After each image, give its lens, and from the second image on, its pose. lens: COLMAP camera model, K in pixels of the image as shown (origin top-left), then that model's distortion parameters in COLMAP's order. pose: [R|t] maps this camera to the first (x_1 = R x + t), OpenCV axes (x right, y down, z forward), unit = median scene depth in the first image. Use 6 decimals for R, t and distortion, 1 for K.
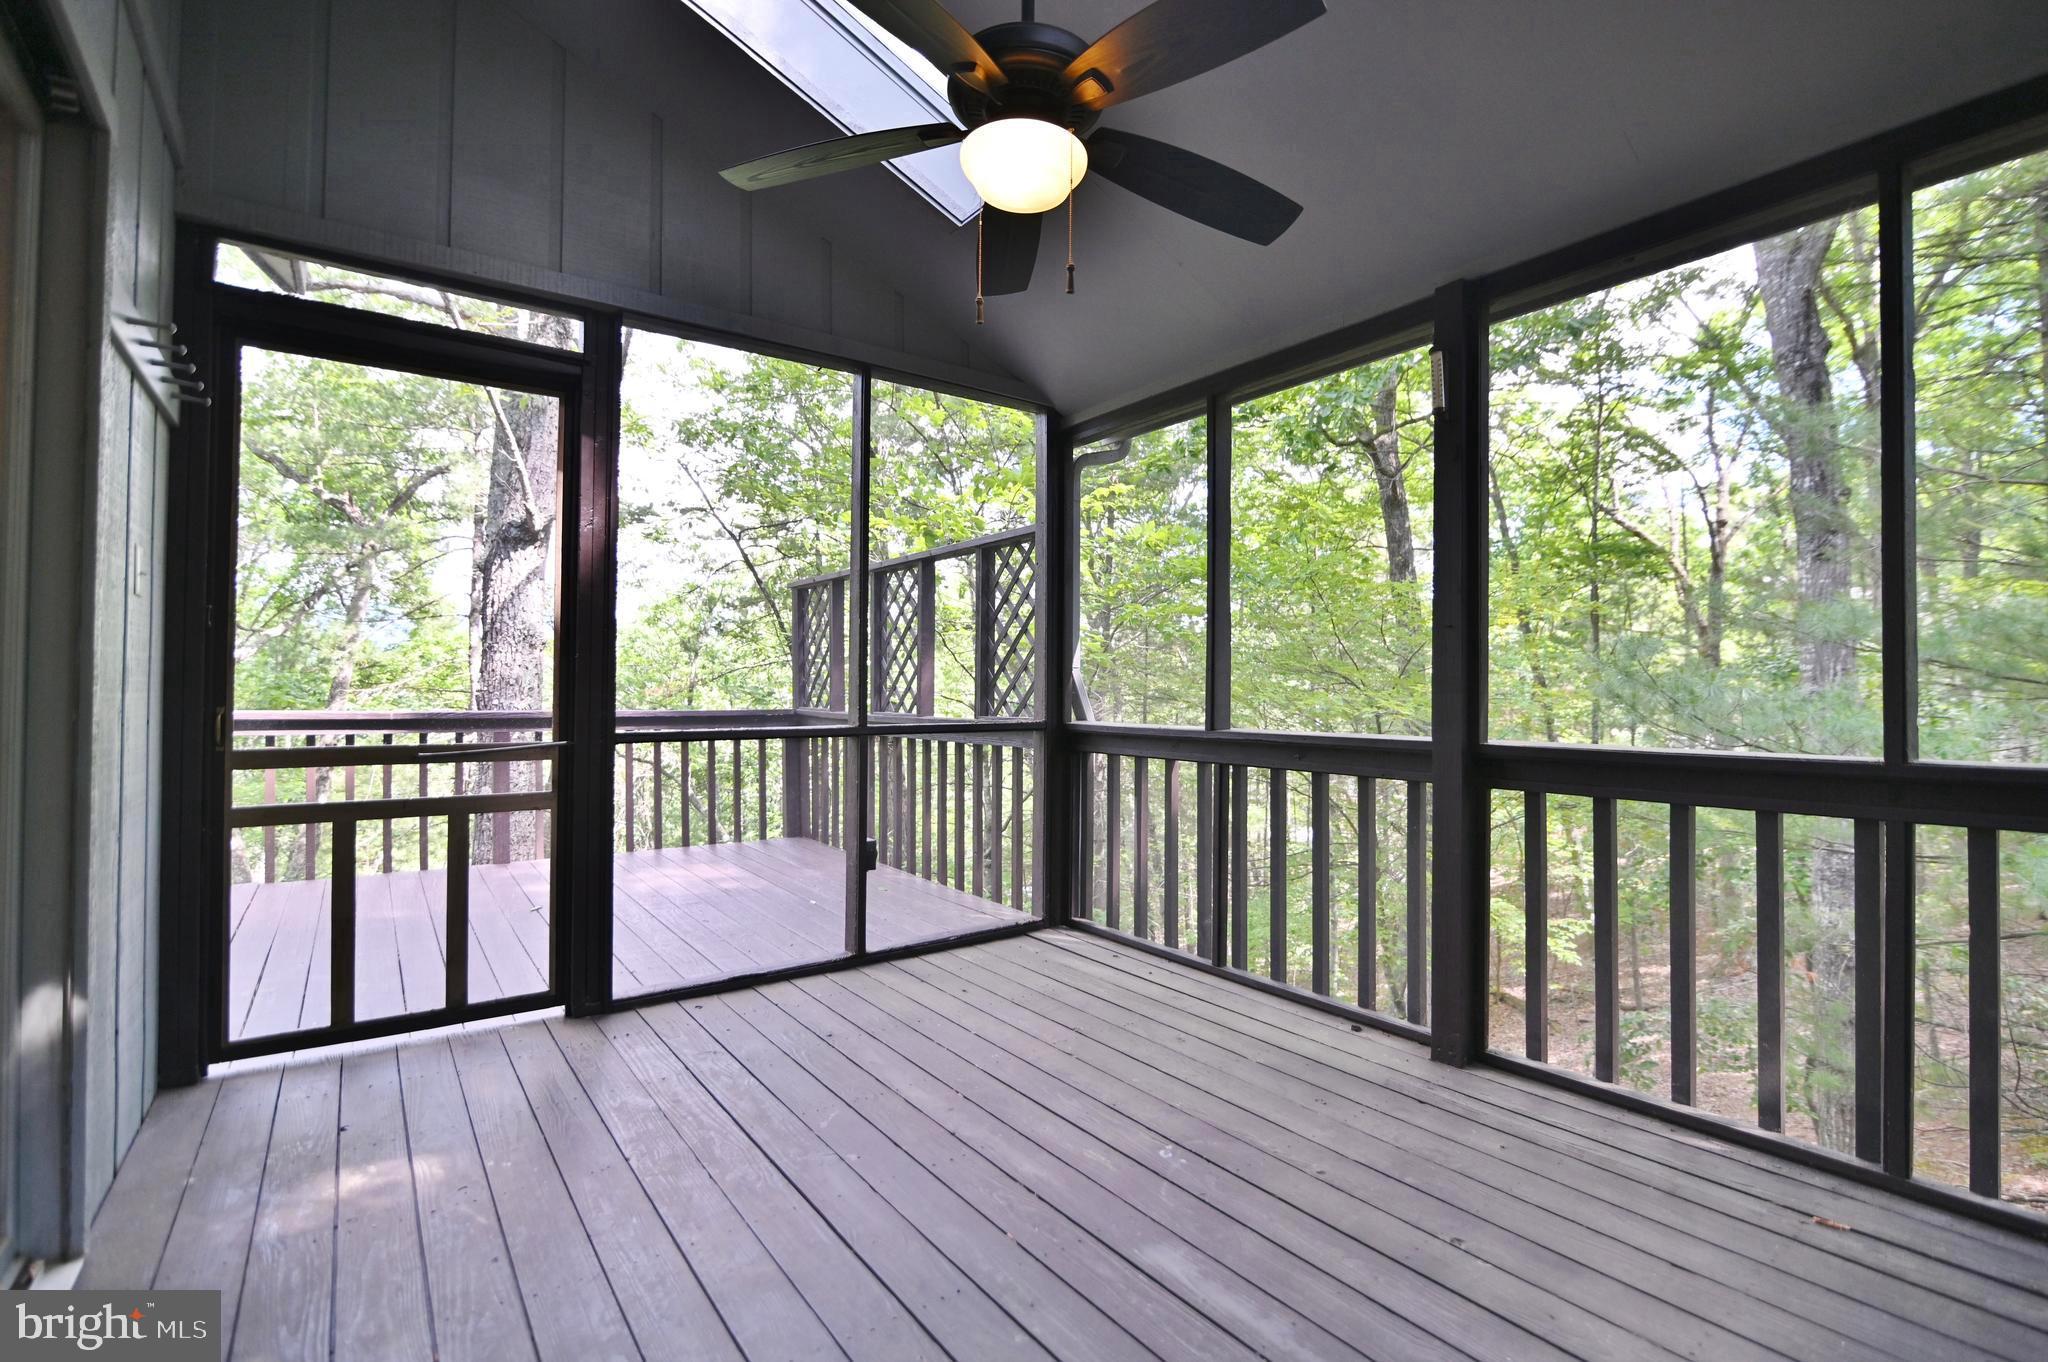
lens RADIAL K [[935.0, 0, 1024.3], [0, 935.0, 679.4], [0, 0, 1]] dist [-0.020771, 0.001911]
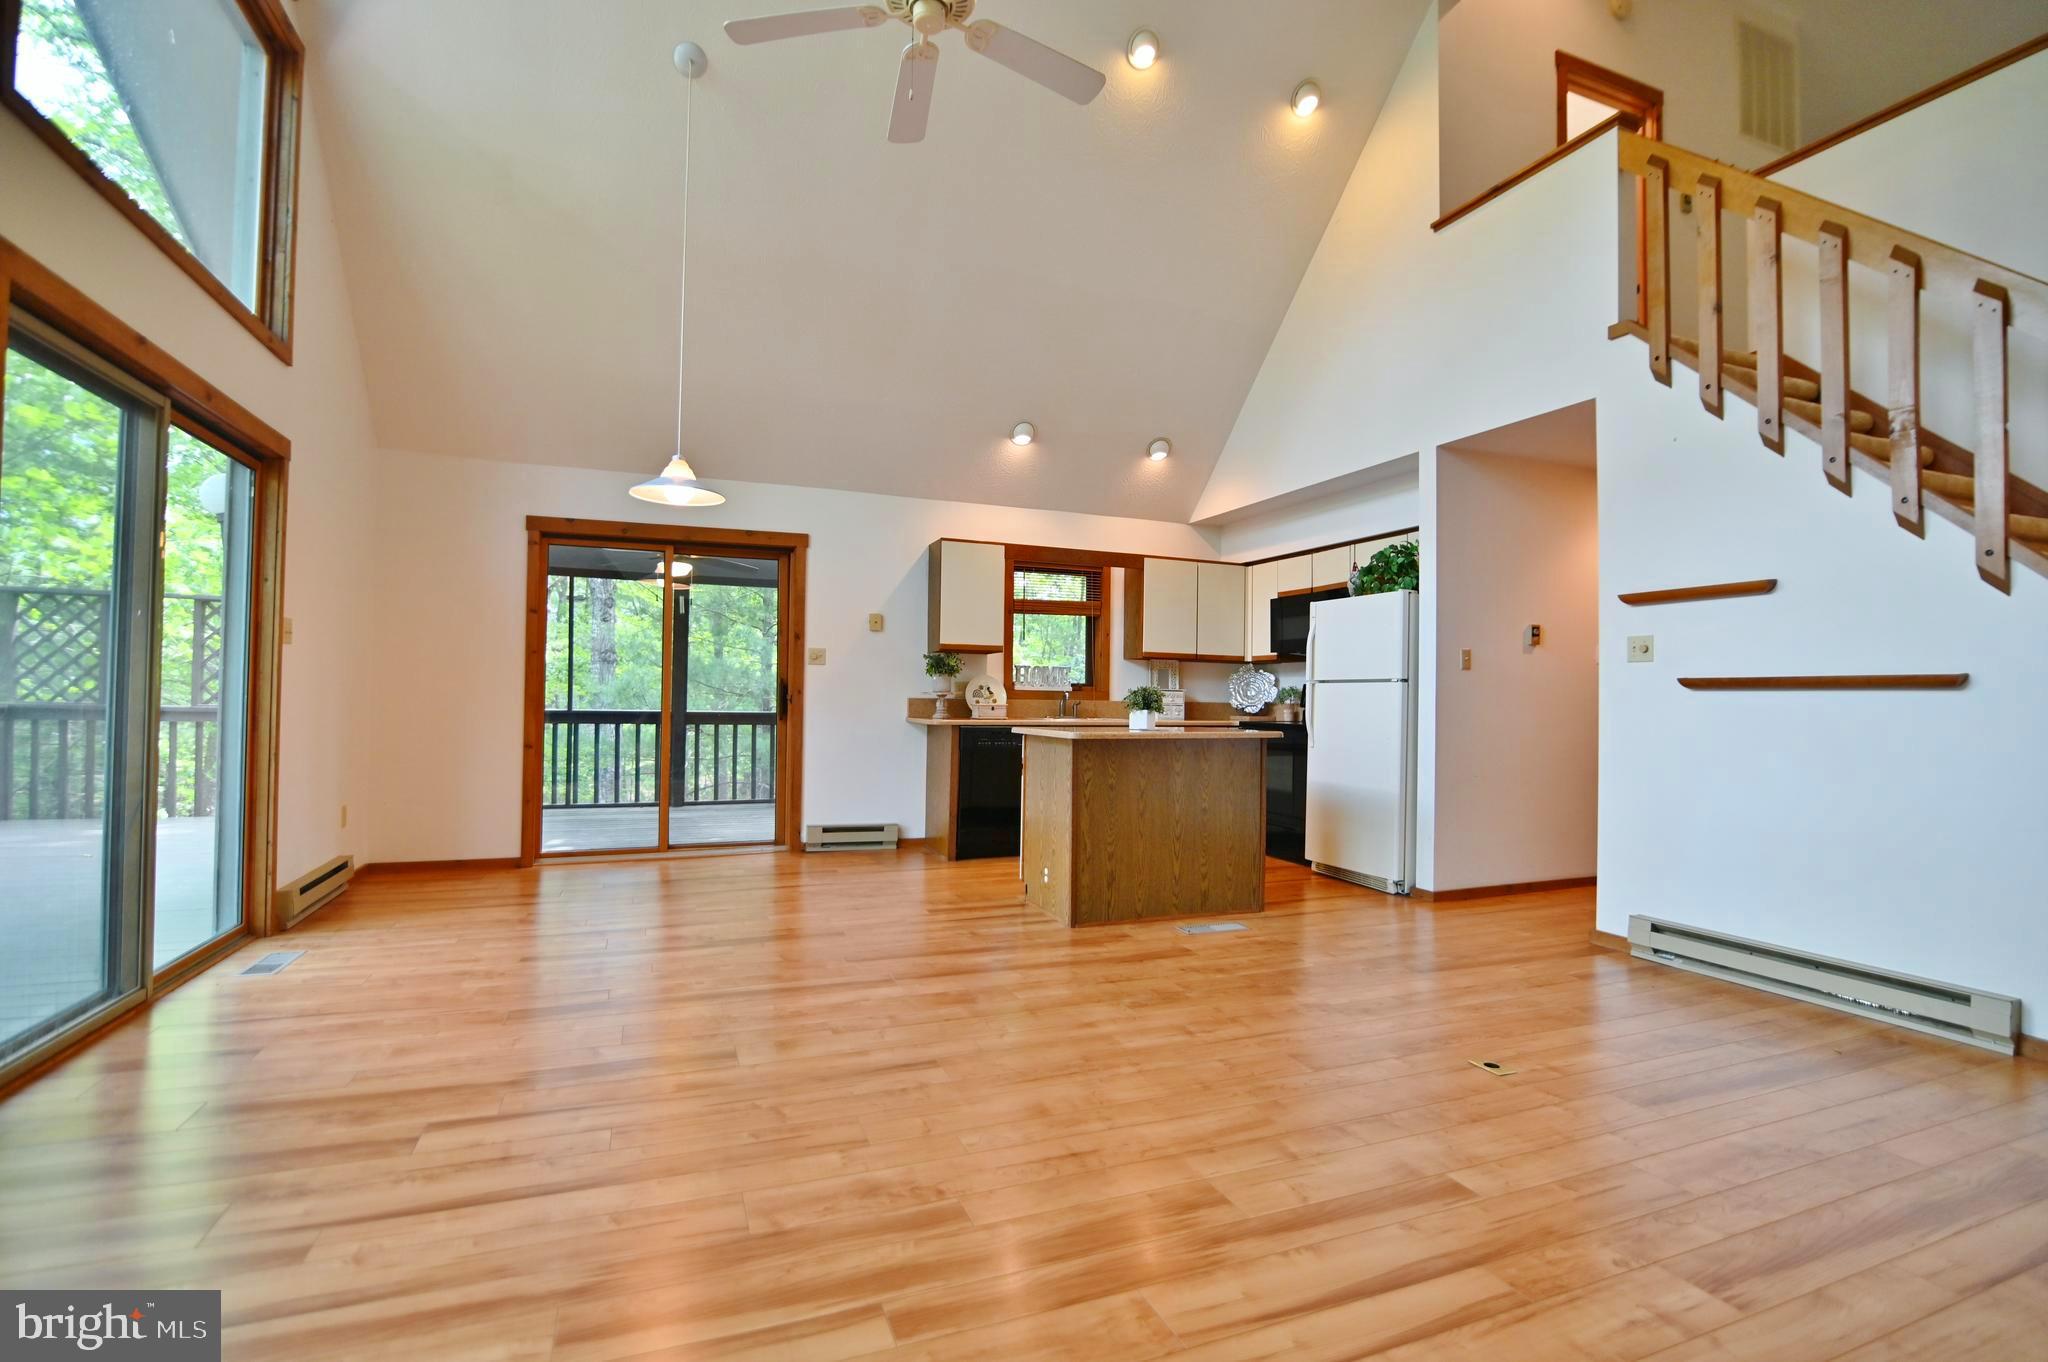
lens RADIAL K [[935.0, 0, 1031.6], [0, 935.0, 688.4], [0, 0, 1]] dist [-0.020771, 0.001911]
pose [[0.236438, 0.006064, 0.971628, -2.595340], [-0.027651, 0.999618, 0.000489, -0.051811], [-0.971253, -0.026982, 0.236515, -1.067146]]
